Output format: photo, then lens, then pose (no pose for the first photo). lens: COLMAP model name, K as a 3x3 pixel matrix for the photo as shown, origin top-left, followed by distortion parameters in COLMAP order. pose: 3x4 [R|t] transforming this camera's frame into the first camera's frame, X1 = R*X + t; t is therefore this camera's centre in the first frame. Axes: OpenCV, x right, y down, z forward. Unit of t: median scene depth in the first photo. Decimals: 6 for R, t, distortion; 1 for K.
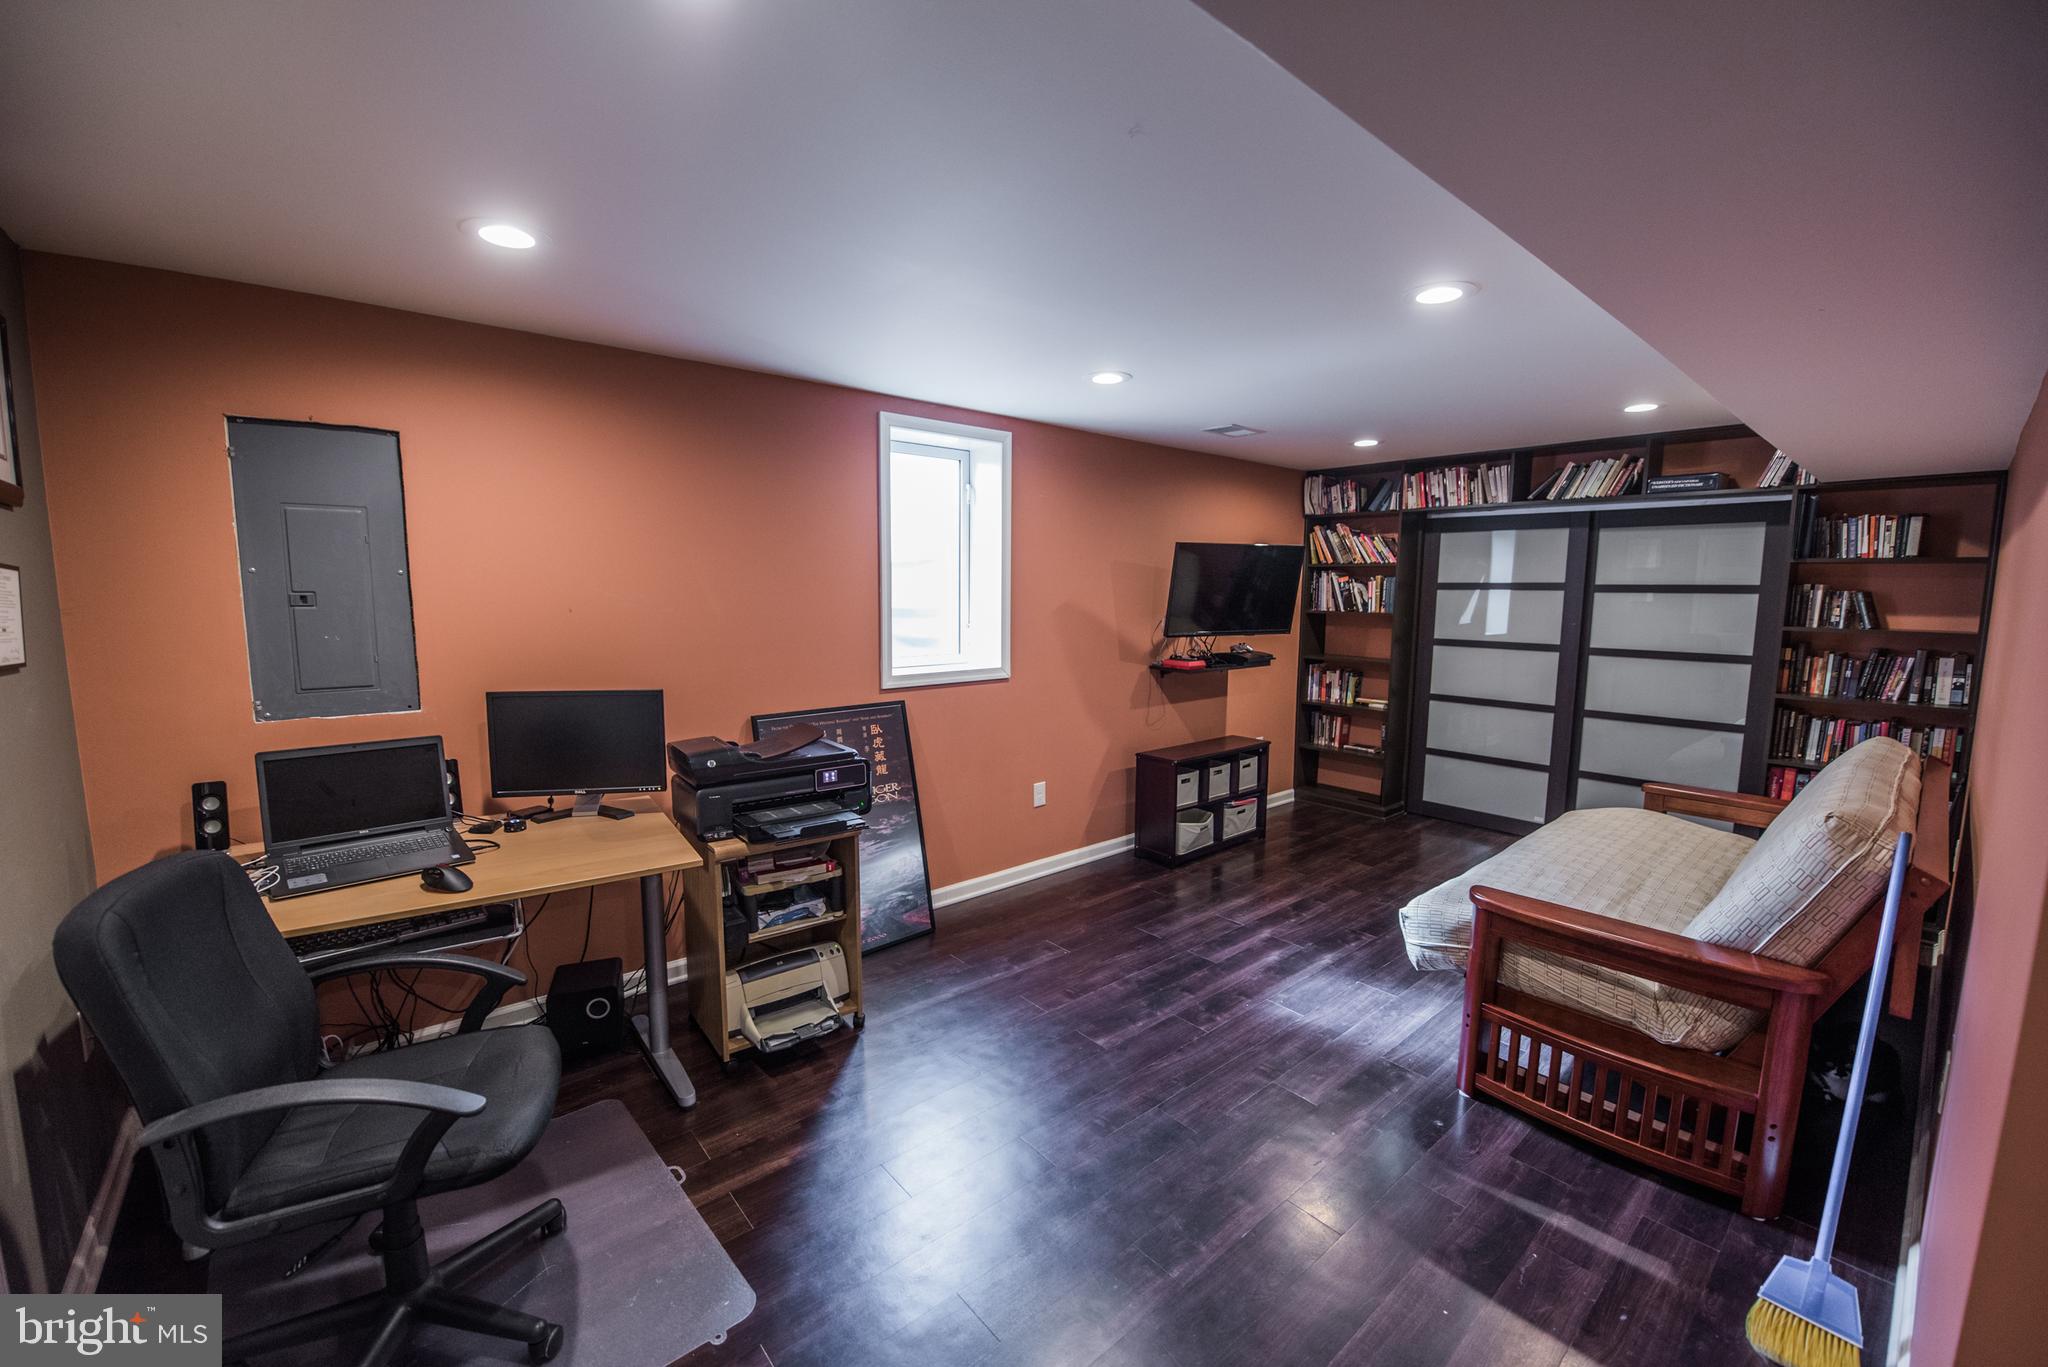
lens RADIAL K [[814.0, 0, 1022.8], [0, 814.0, 683.9], [0, 0, 1]] dist [-0.012561, -0.002355]
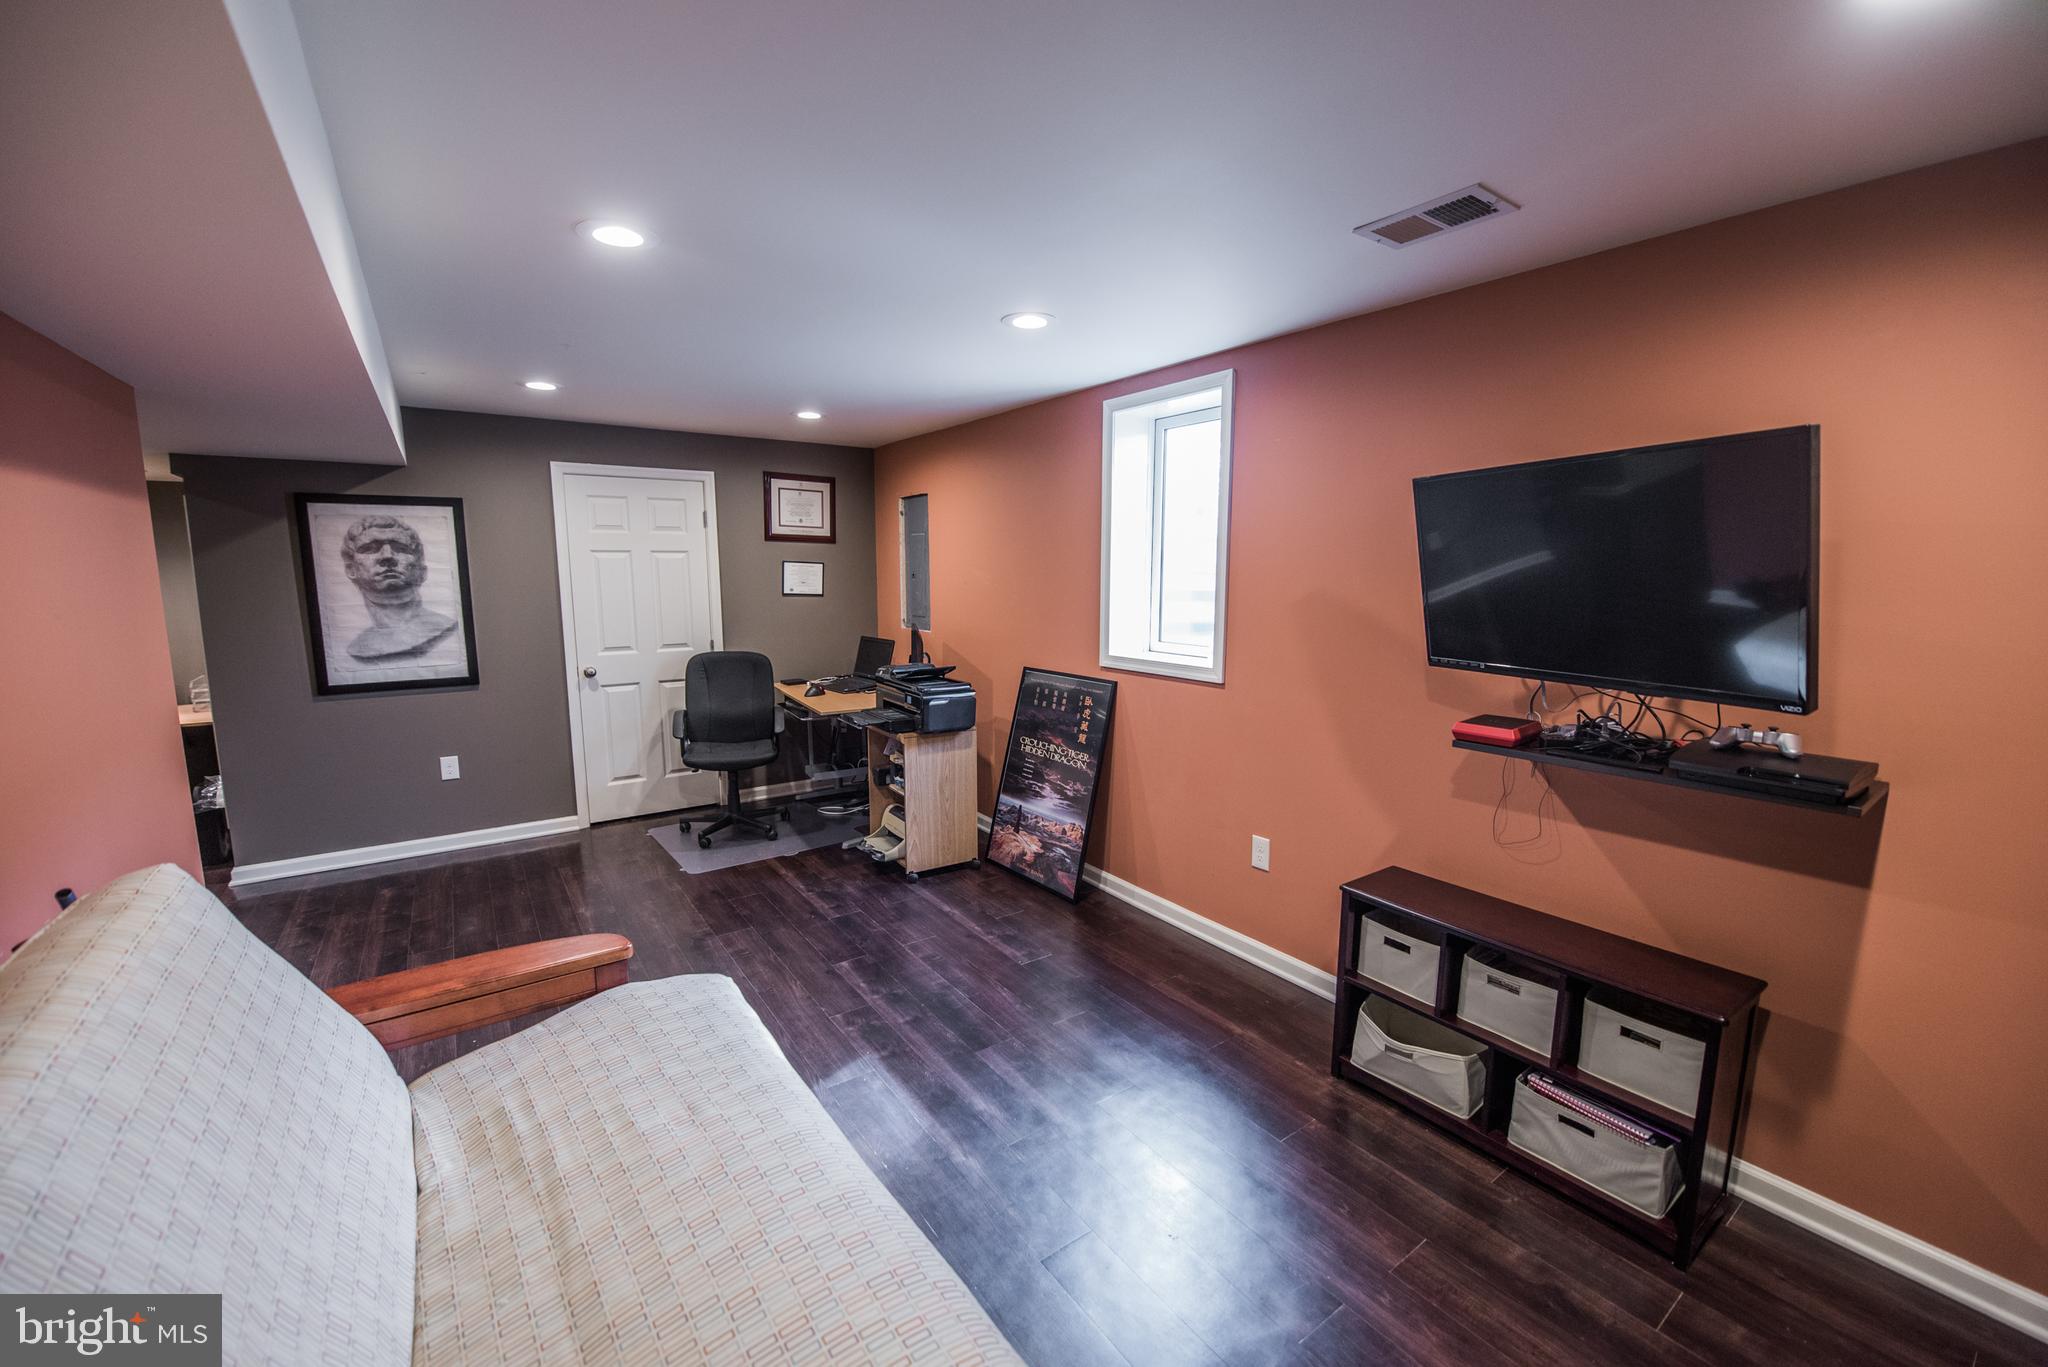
lens RADIAL K [[814.0, 0, 1022.5], [0, 814.0, 684.8], [0, 0, 1]] dist [-0.012561, -0.002355]
pose [[-0.087358, 0.130853, -0.987546, 0.880042], [-0.123933, 0.982206, 0.141108, -0.105831], [0.988438, 0.134716, -0.069586, 0.973021]]
